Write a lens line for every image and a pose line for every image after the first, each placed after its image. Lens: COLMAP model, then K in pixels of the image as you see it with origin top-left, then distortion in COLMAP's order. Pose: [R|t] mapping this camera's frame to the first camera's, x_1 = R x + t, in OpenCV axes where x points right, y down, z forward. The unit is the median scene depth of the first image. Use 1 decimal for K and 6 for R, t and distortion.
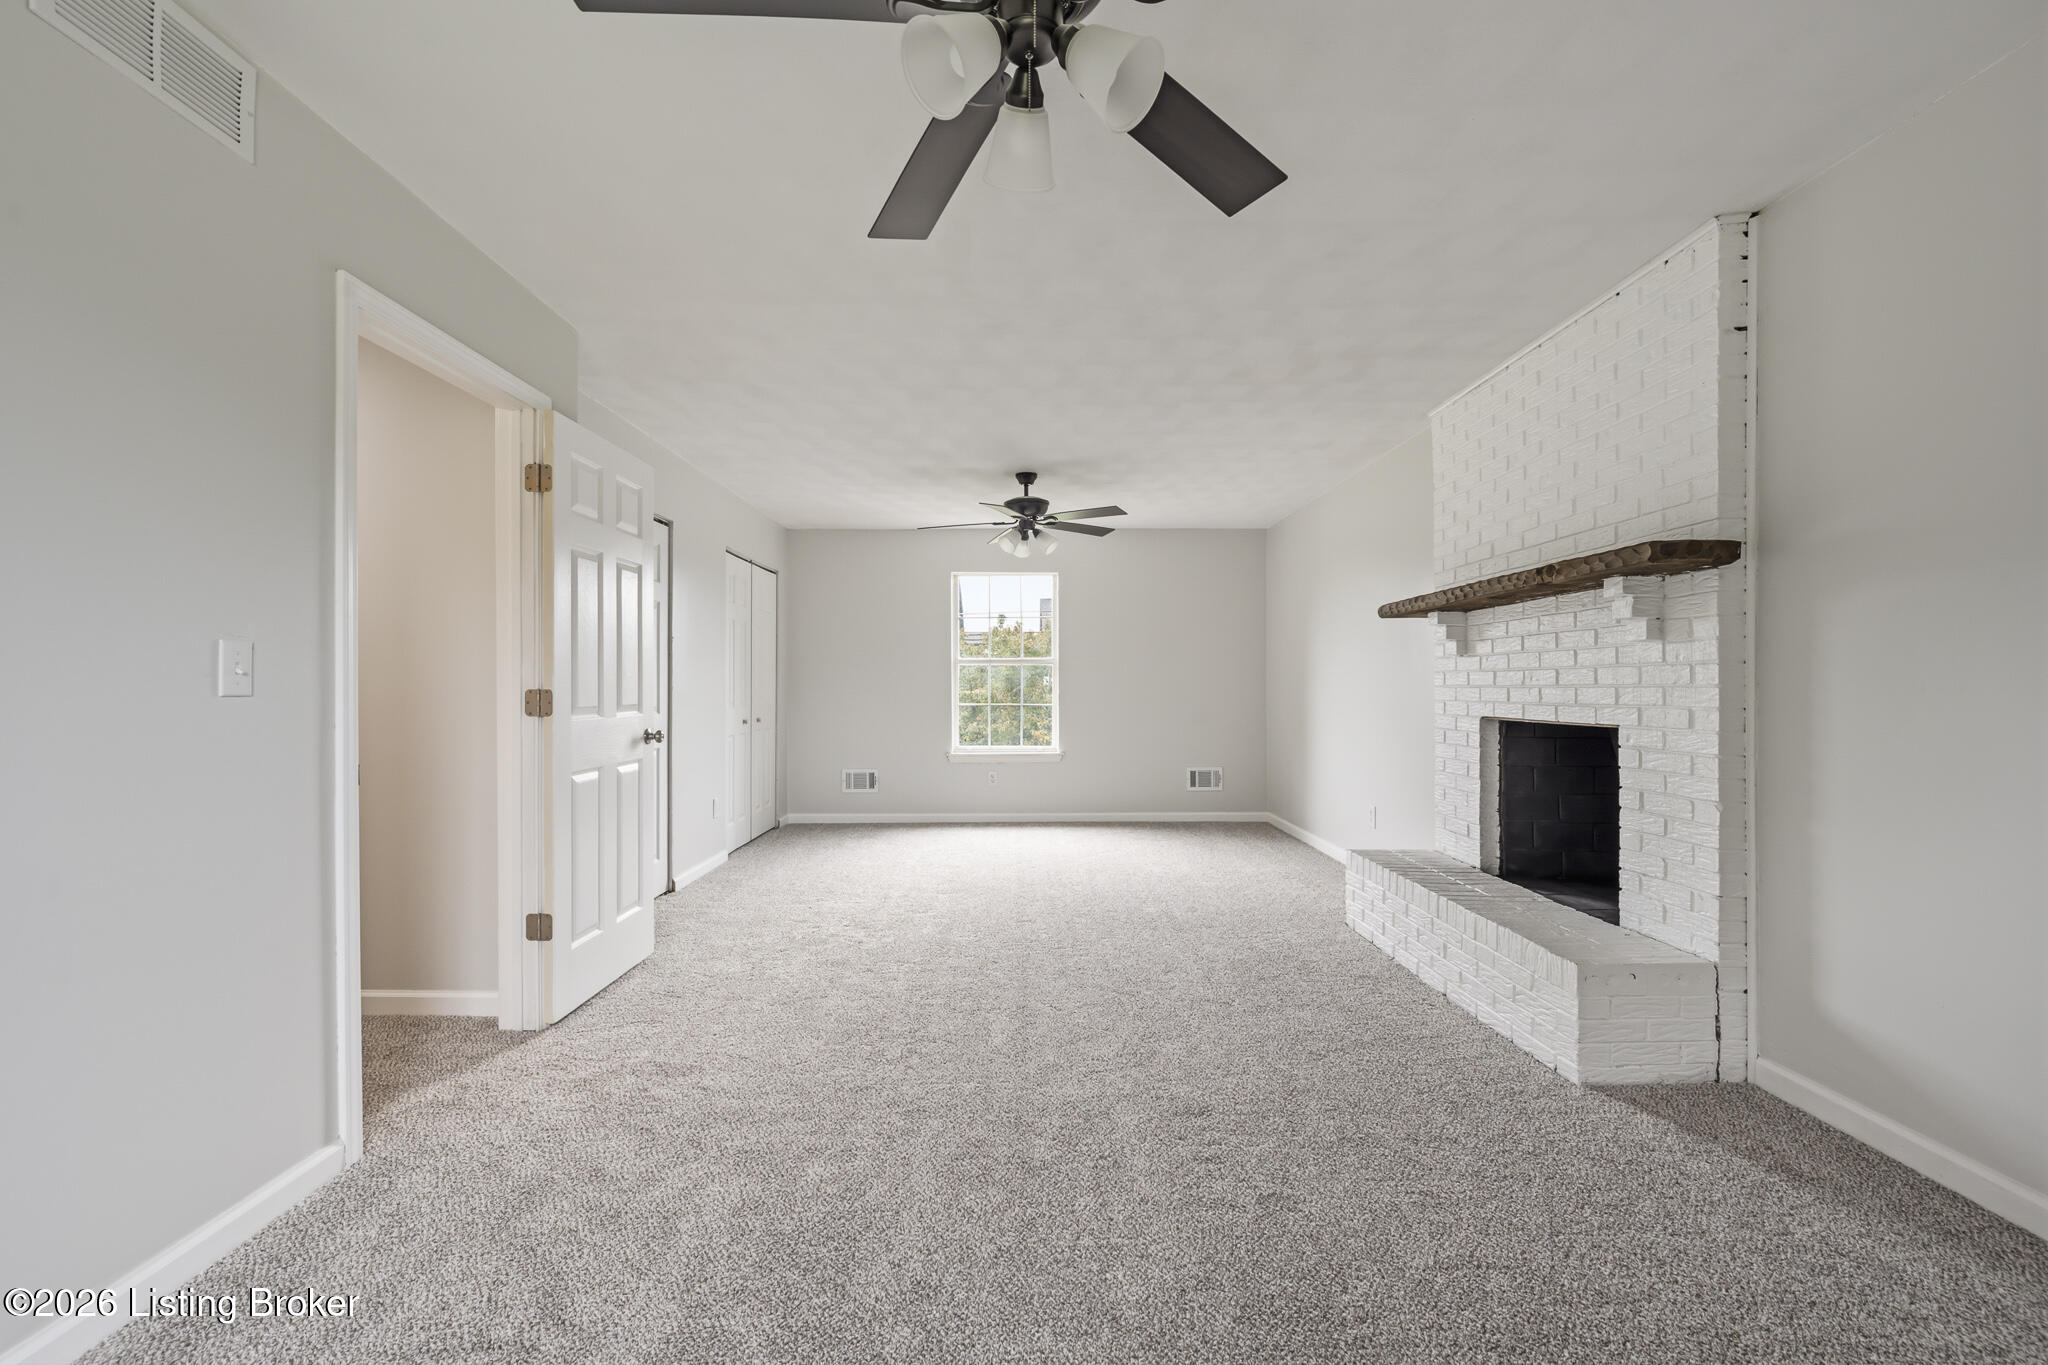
lens RADIAL K [[851.9, 0, 1024.0], [0, 851.9, 682.5], [0, 0, 1]] dist [0.000656, 0.000104]
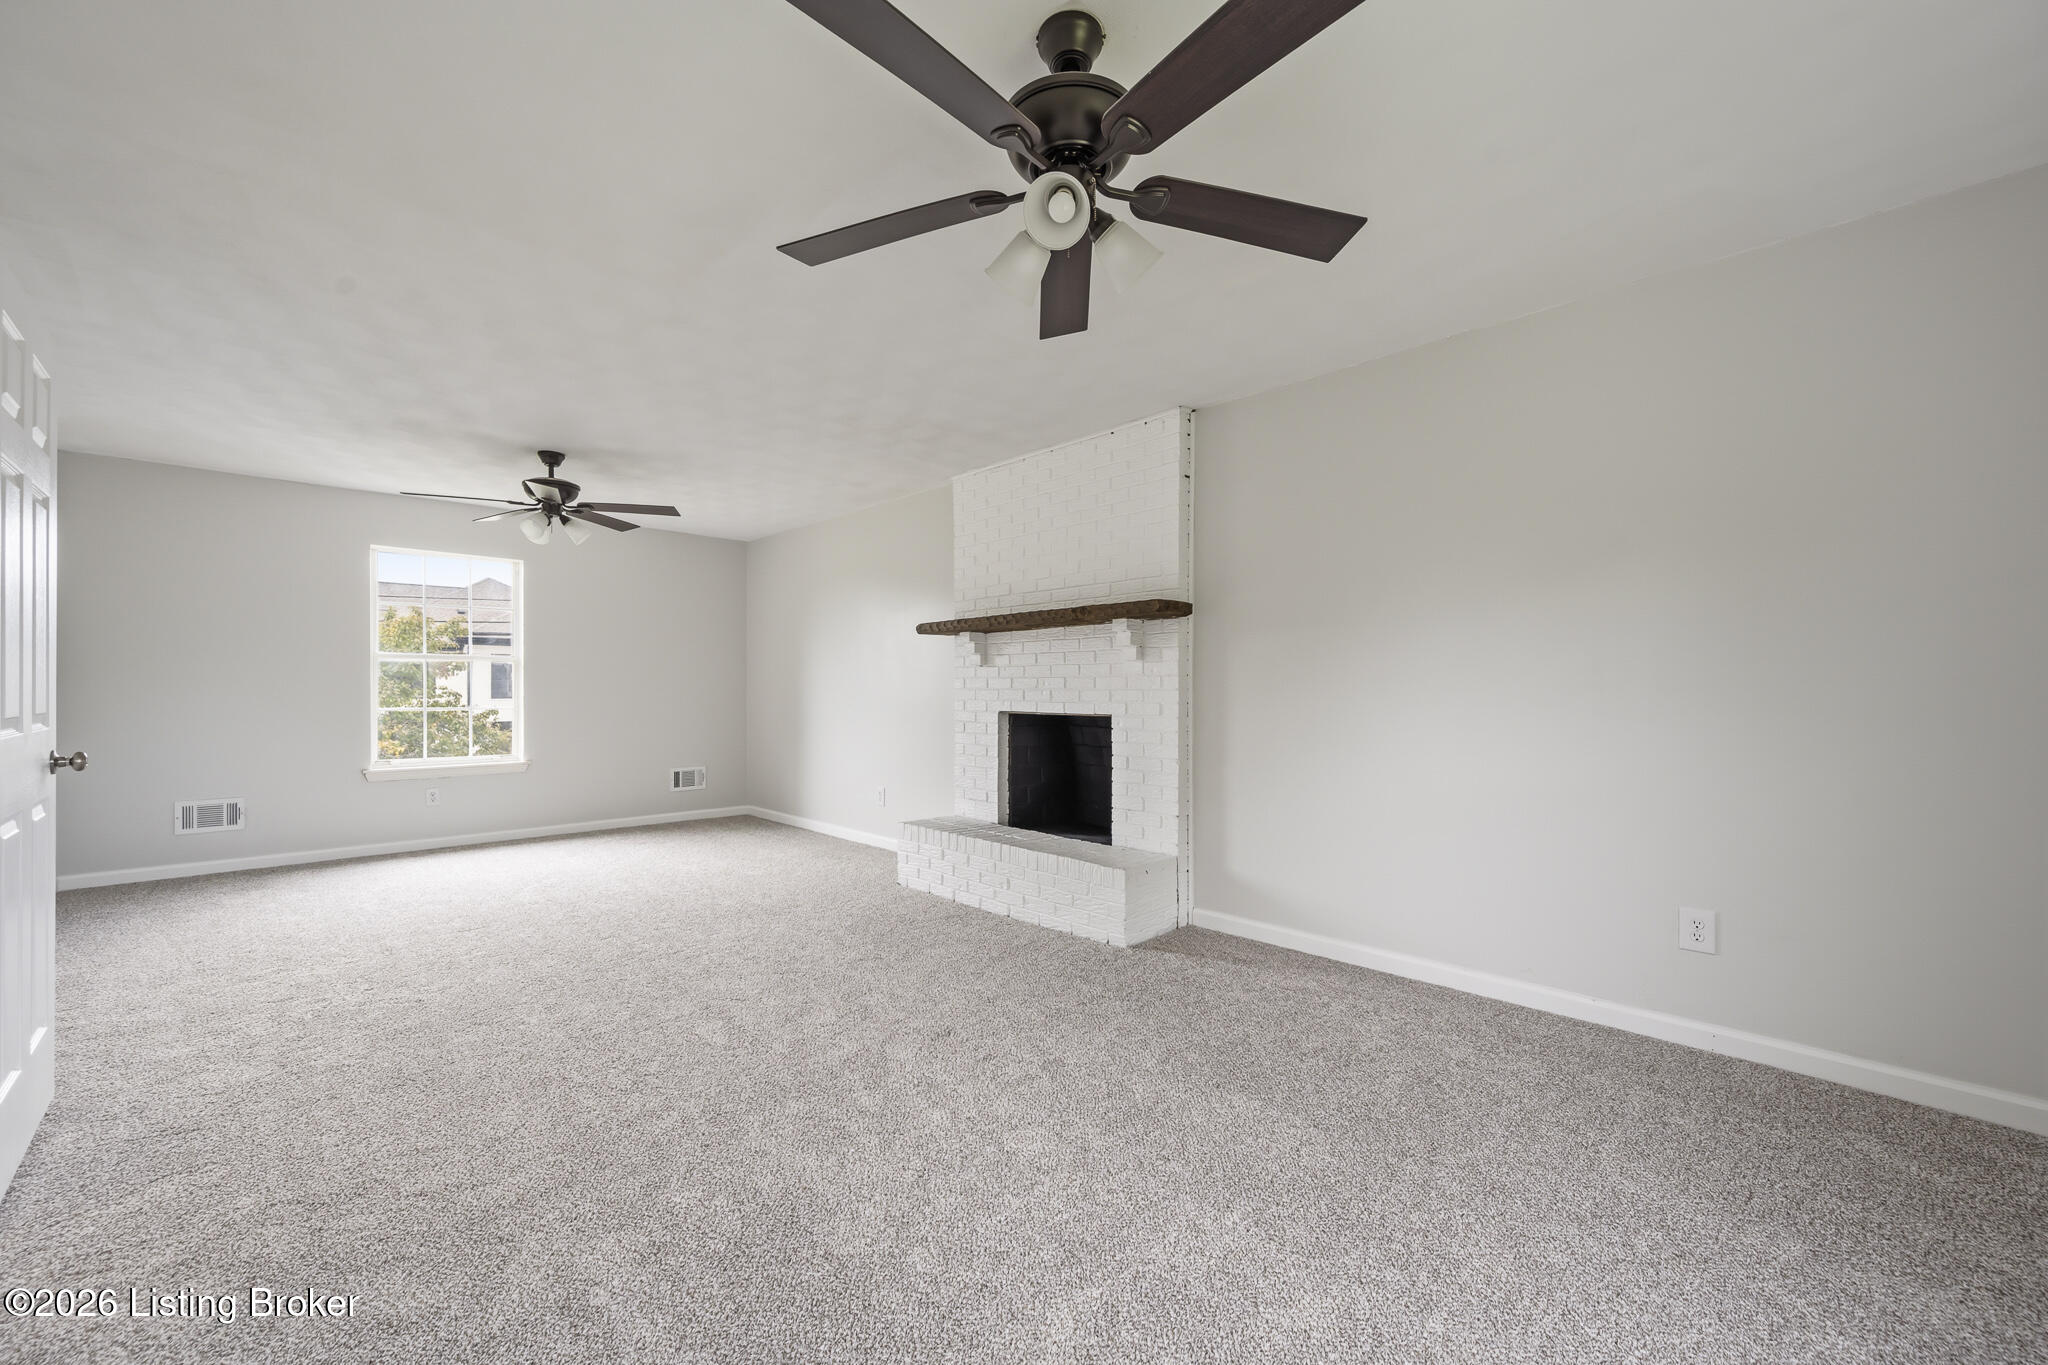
lens RADIAL K [[801.7, 0, 1026.1], [0, 801.7, 684.4], [0, 0, 1]] dist [-0.001320, -0.000247]
pose [[0.725739, 0.007240, 0.687932, -0.358349], [-0.006712, 0.999972, -0.003442, 0.001476], [-0.687937, -0.002120, 0.725767, 0.055007]]
